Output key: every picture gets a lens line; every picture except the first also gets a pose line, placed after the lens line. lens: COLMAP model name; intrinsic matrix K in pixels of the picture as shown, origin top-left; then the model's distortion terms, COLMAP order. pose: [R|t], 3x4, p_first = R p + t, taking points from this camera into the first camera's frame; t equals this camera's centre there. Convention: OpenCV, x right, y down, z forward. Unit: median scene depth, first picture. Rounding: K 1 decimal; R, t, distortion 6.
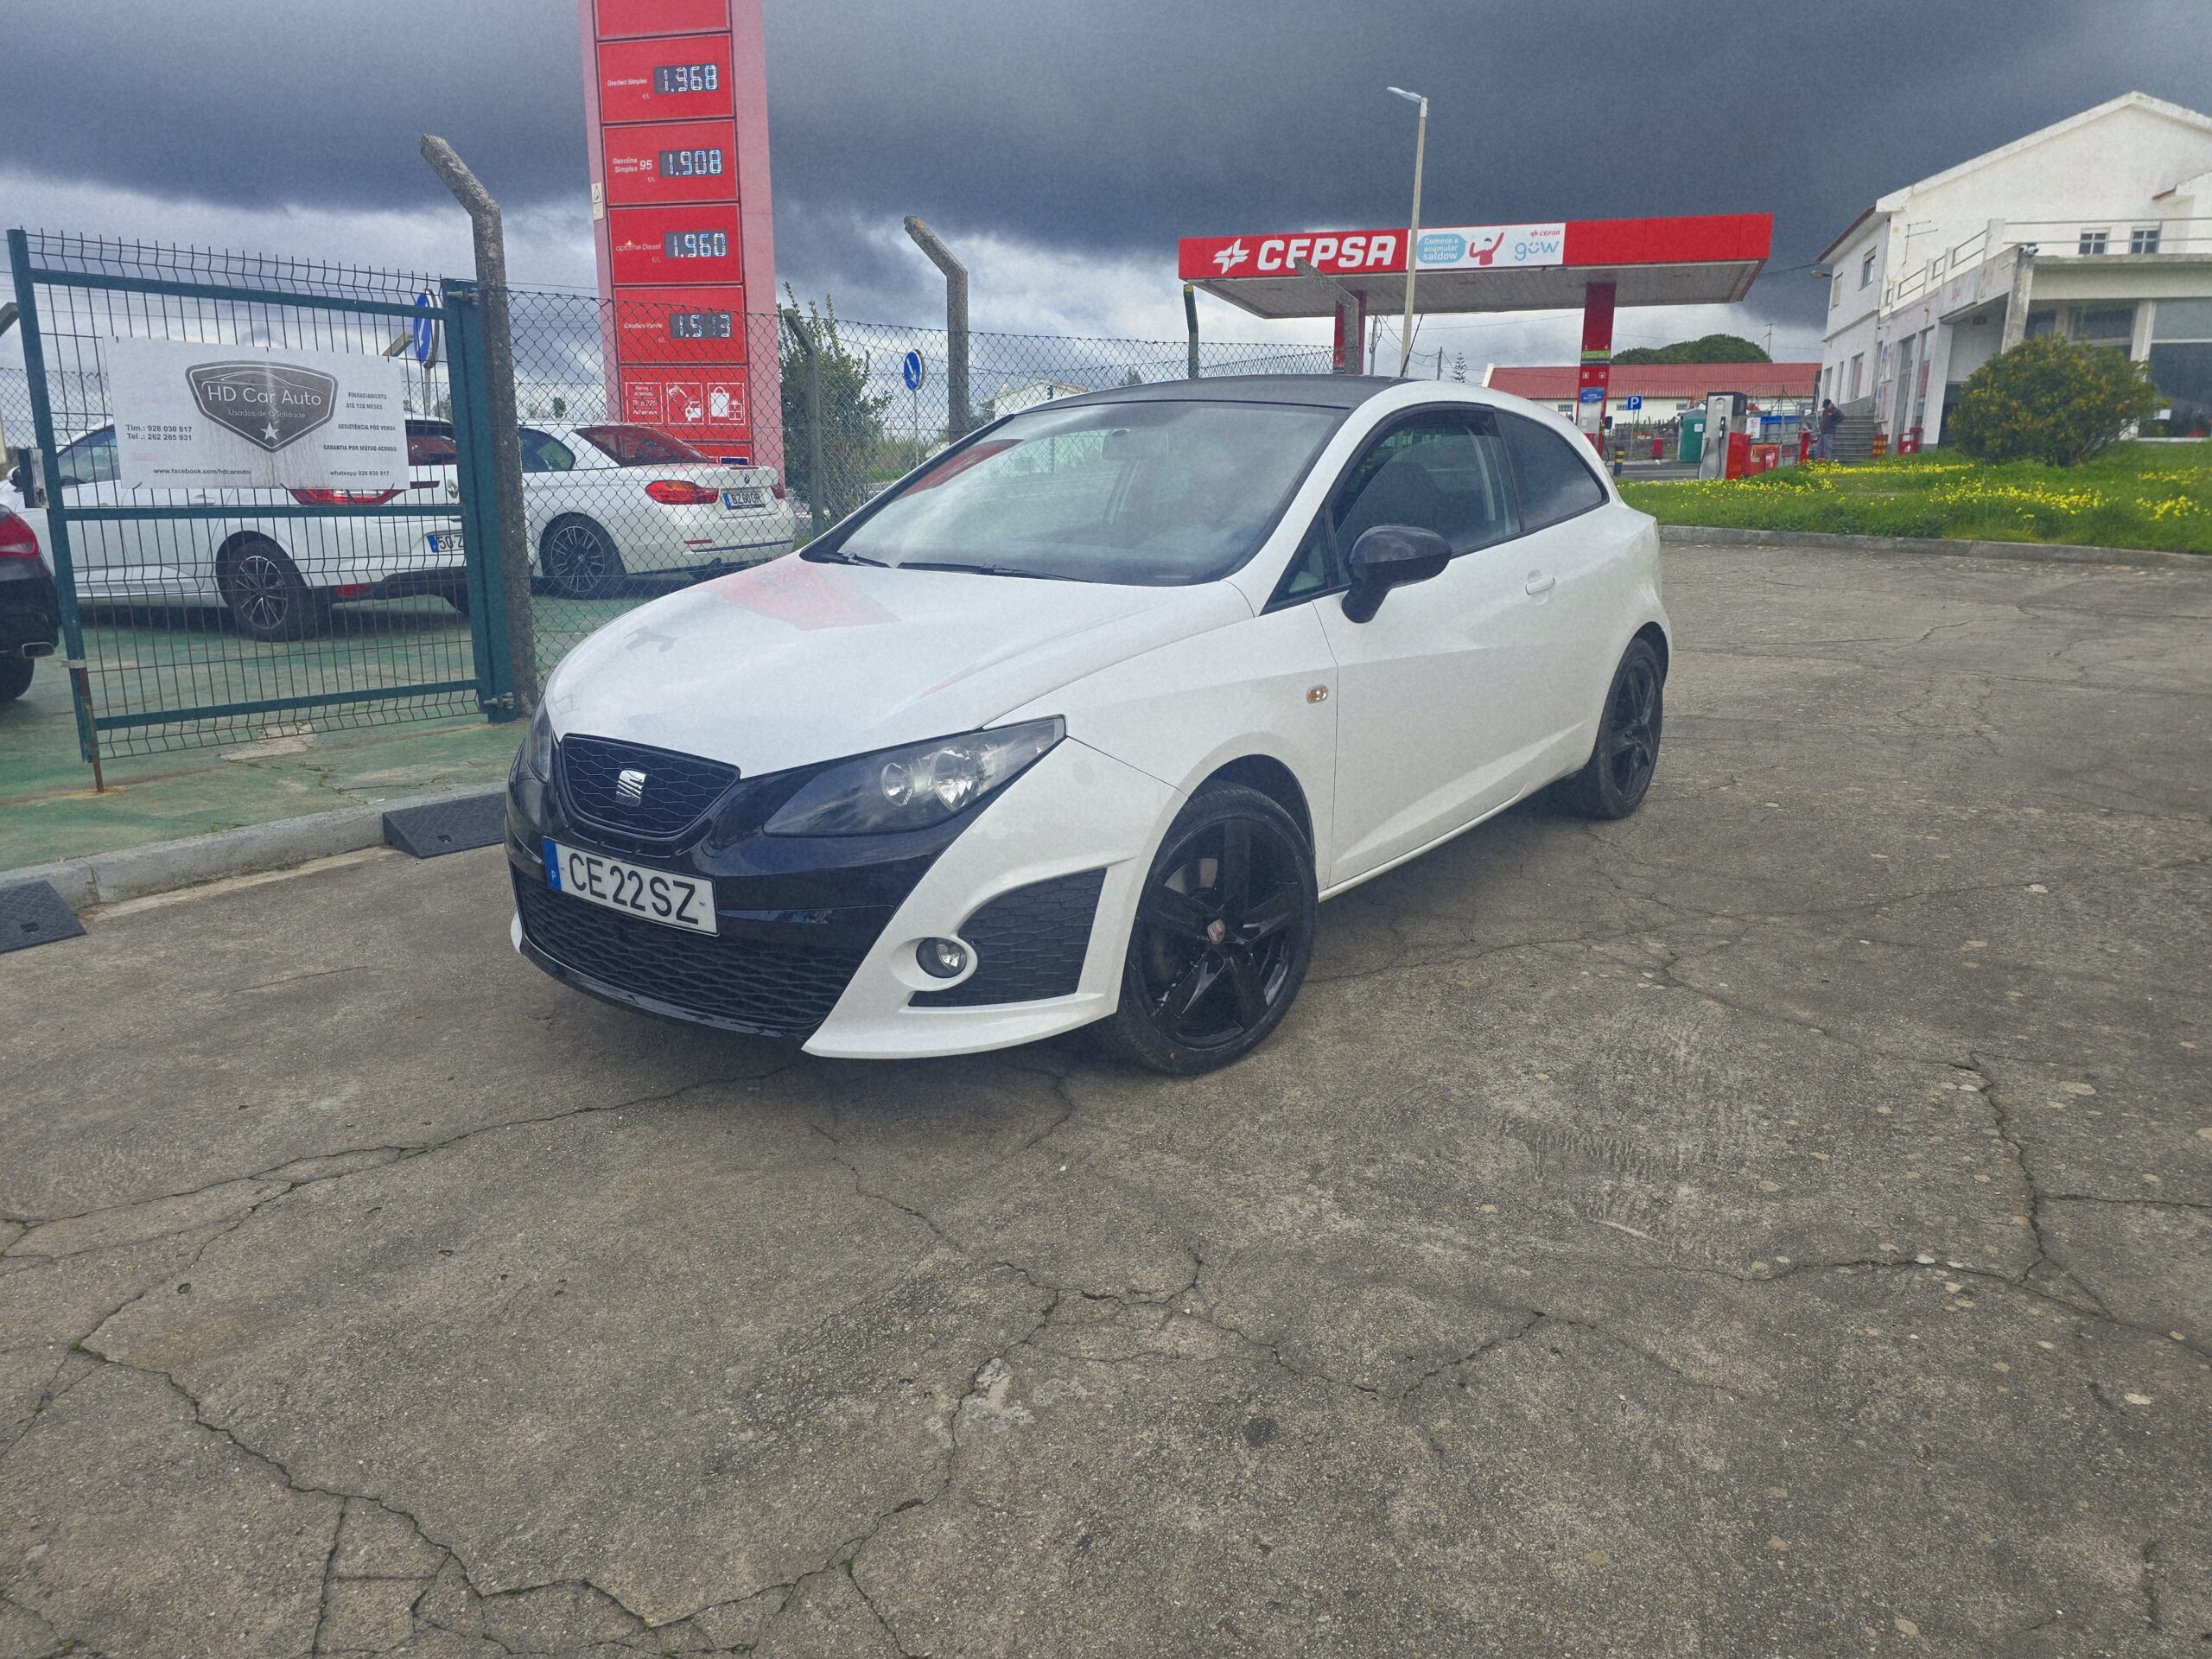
lens RADIAL K [[1491.8, 0, 1117.9], [0, 1491.8, 838.6], [0, 0, 1]] dist [0.049271, -0.039858]
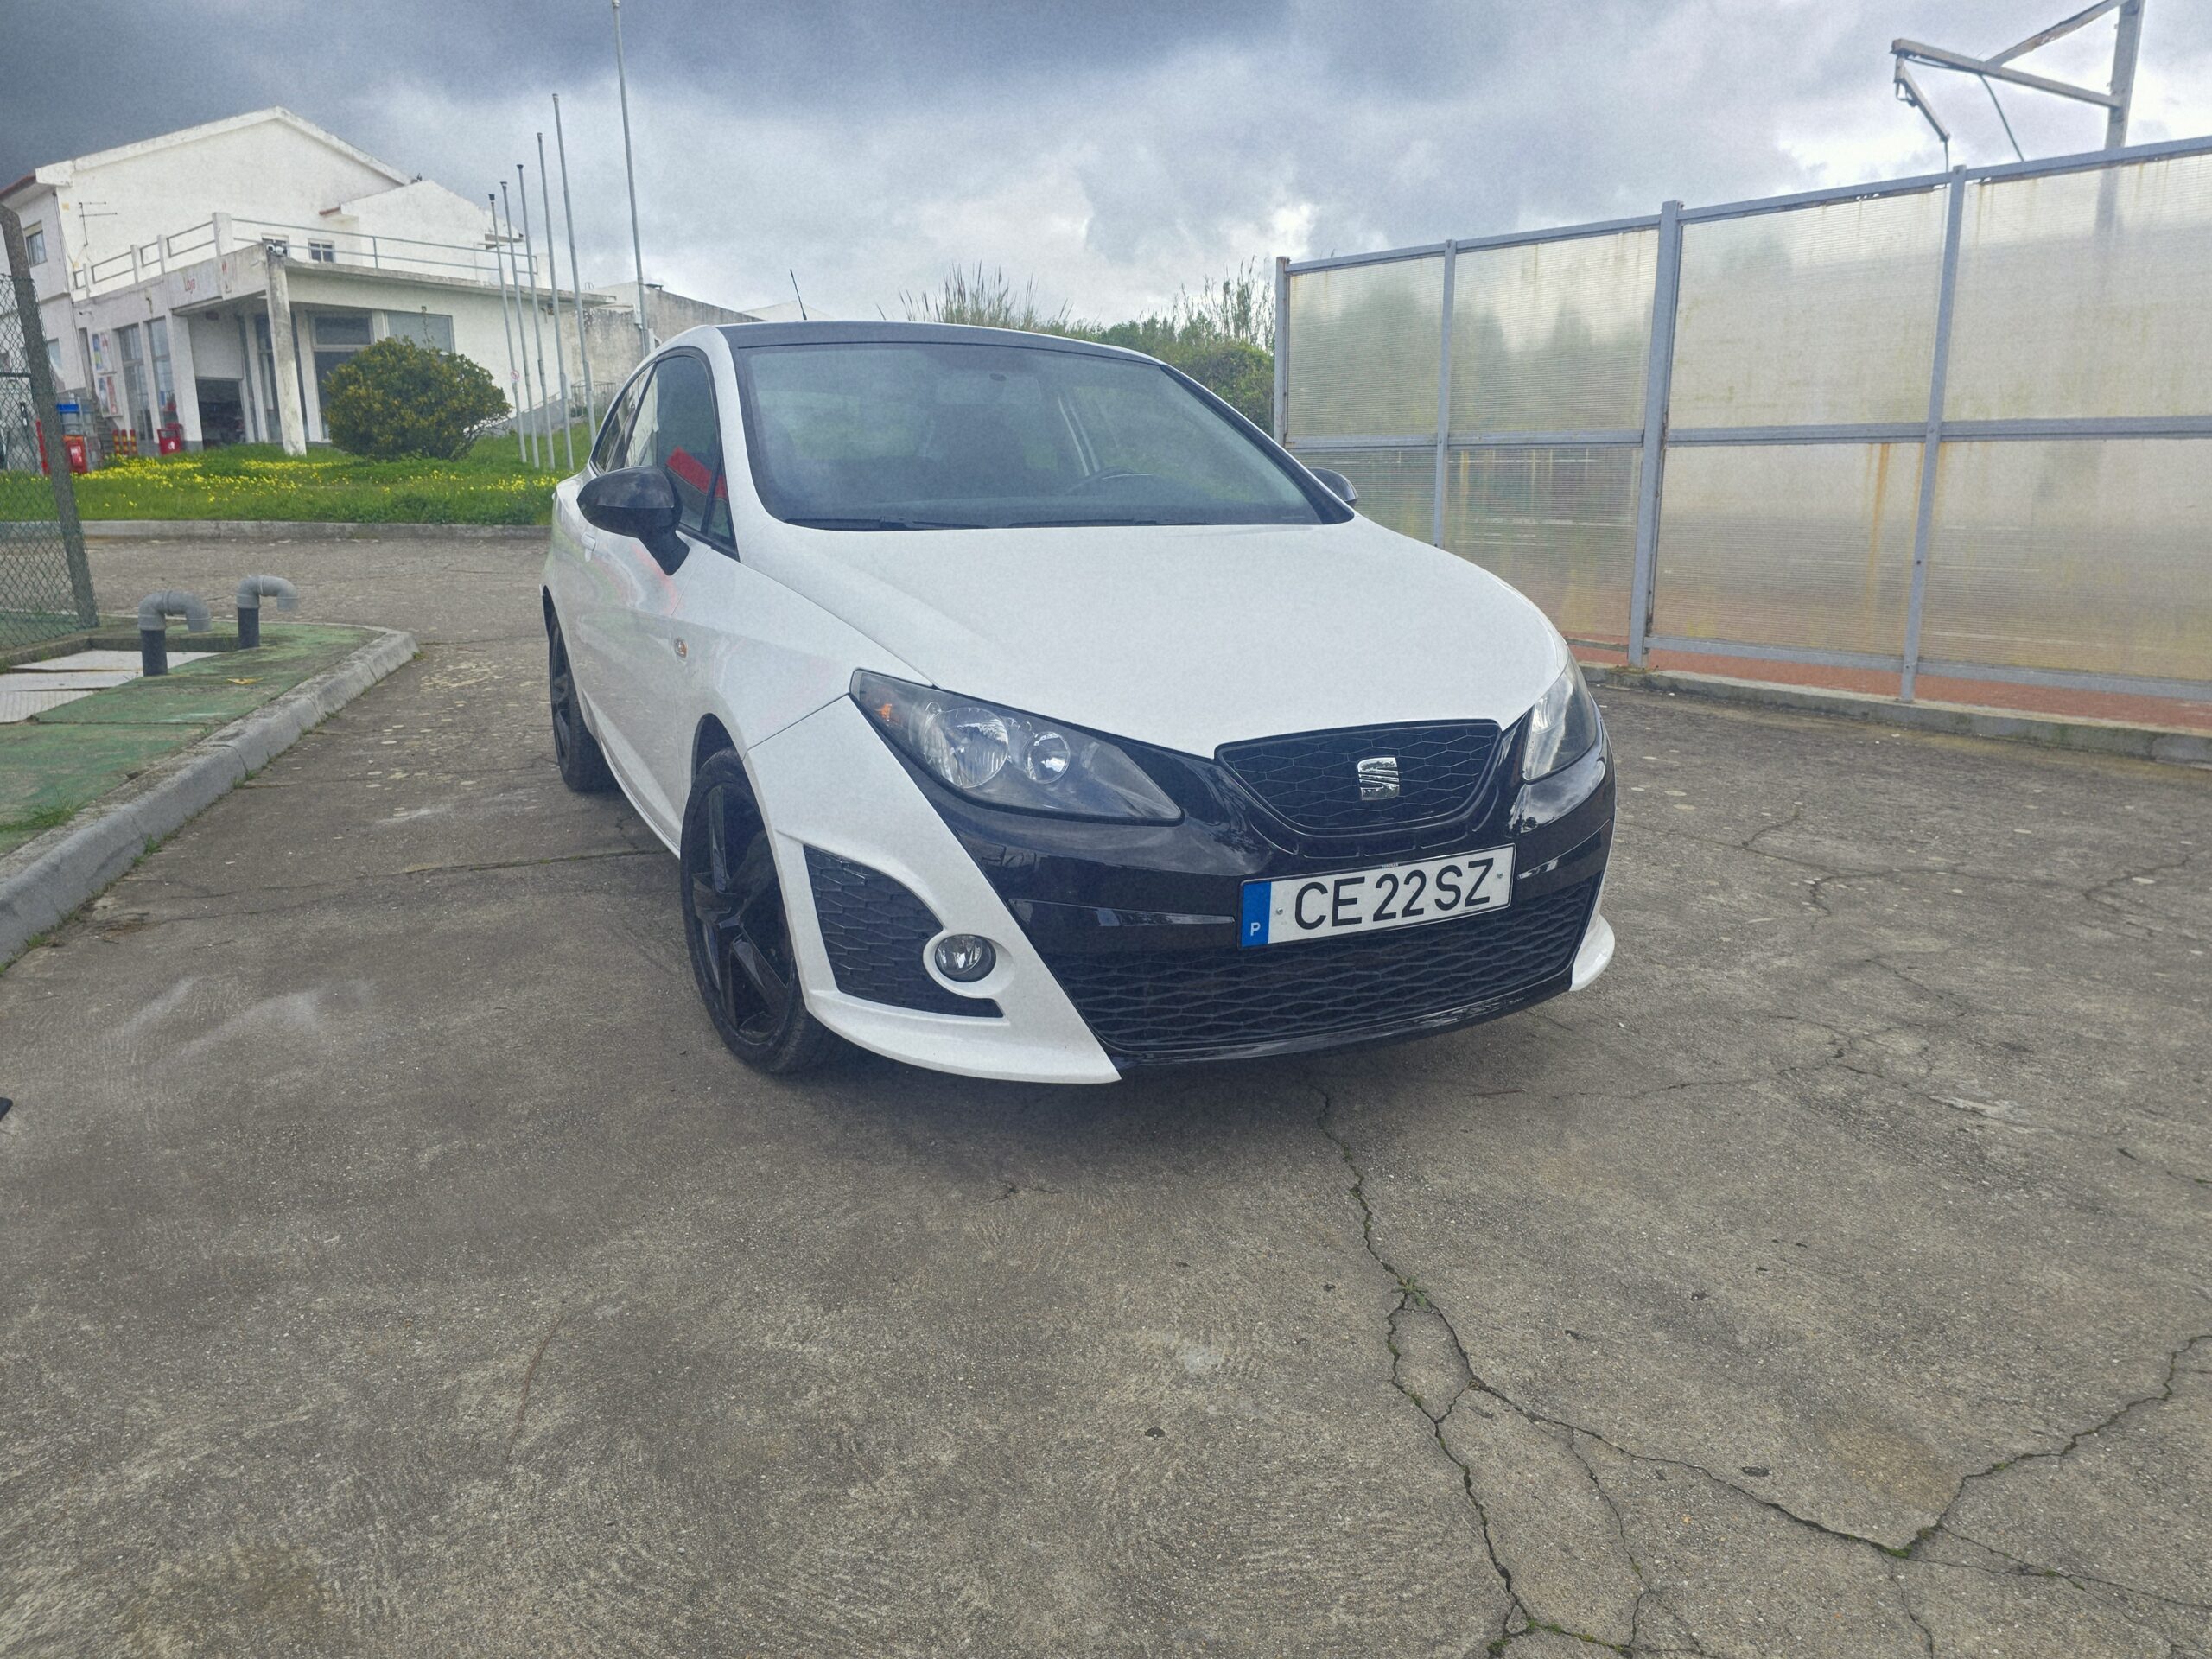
lens RADIAL K [[1491.8, 0, 1147.9], [0, 1491.8, 829.6], [0, 0, 1]] dist [0.049271, -0.039858]
pose [[0.438025, -0.210412, 0.873991, -1.048578], [0.217346, 0.968166, 0.124155, -0.128873], [-0.872293, 0.135575, 0.469814, 0.686228]]
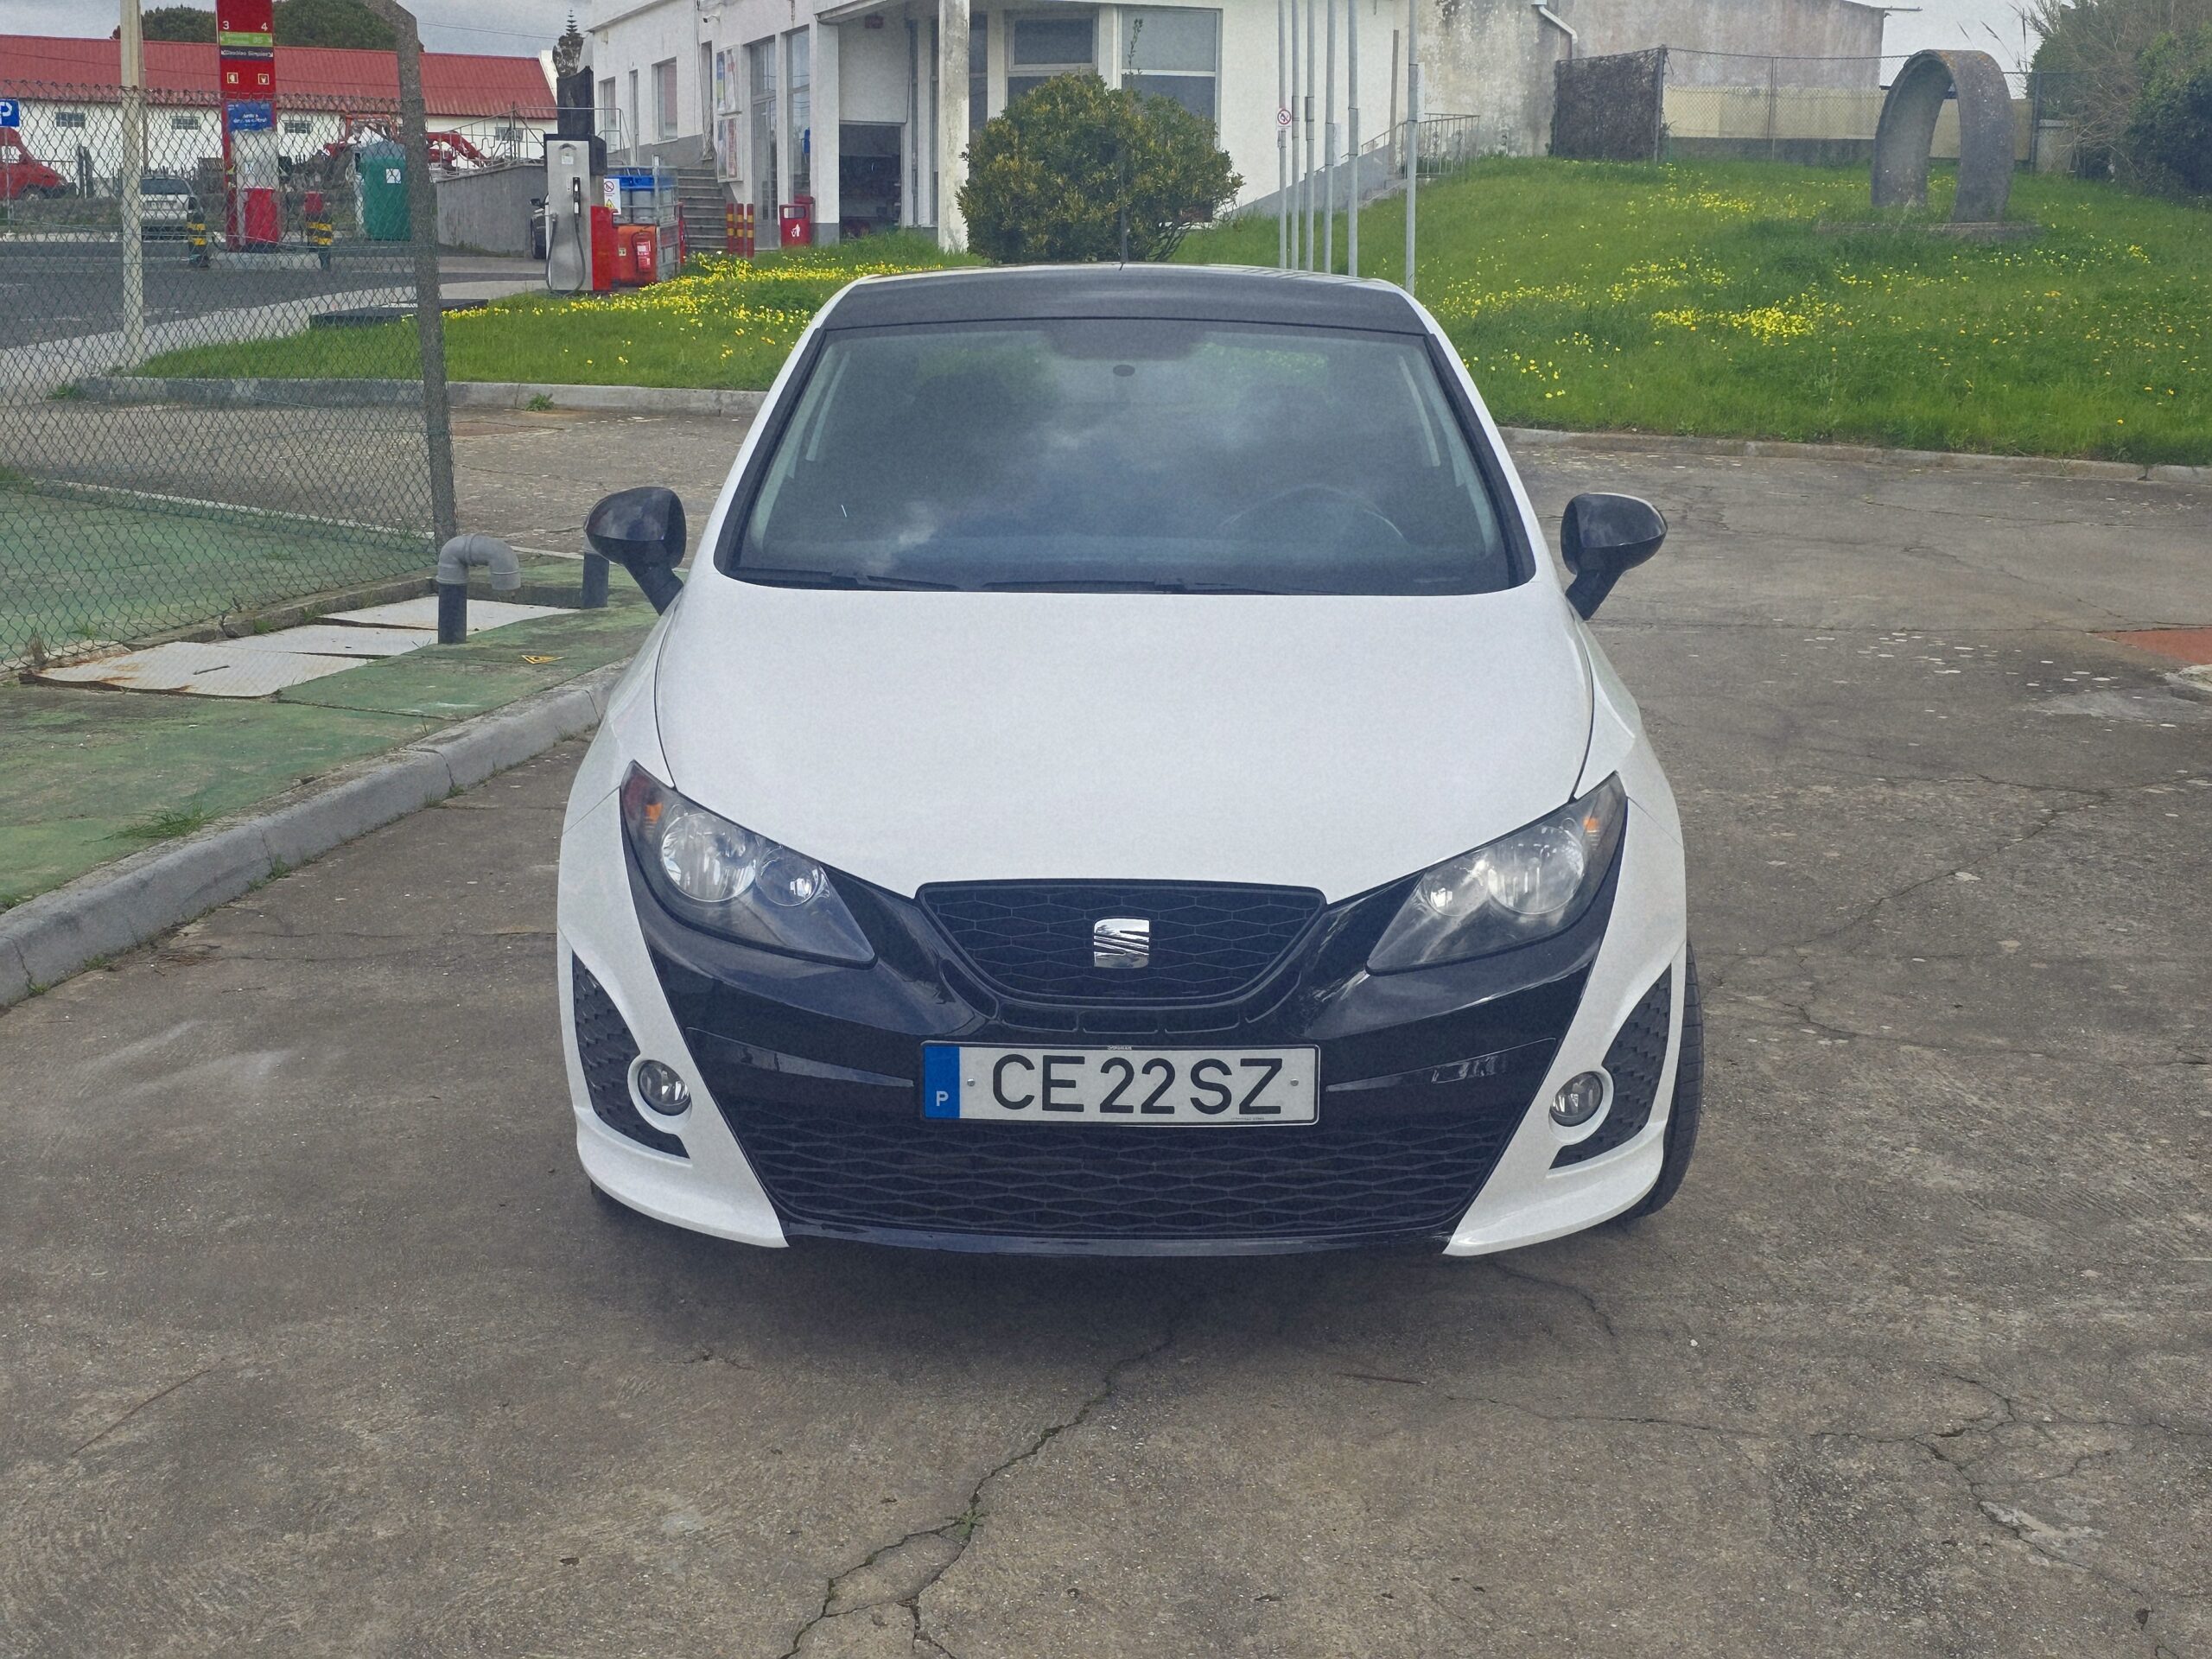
lens RADIAL K [[2998.4, 0, 1120.5], [0, 2998.4, 821.0], [0, 0, 1]] dist [0.071944, 0.000000]
pose [[0.804320, -0.108550, 0.584197, -1.070660], [0.136782, 0.990592, -0.004259, -0.079159], [-0.578239, 0.083333, 0.811601, -0.129268]]
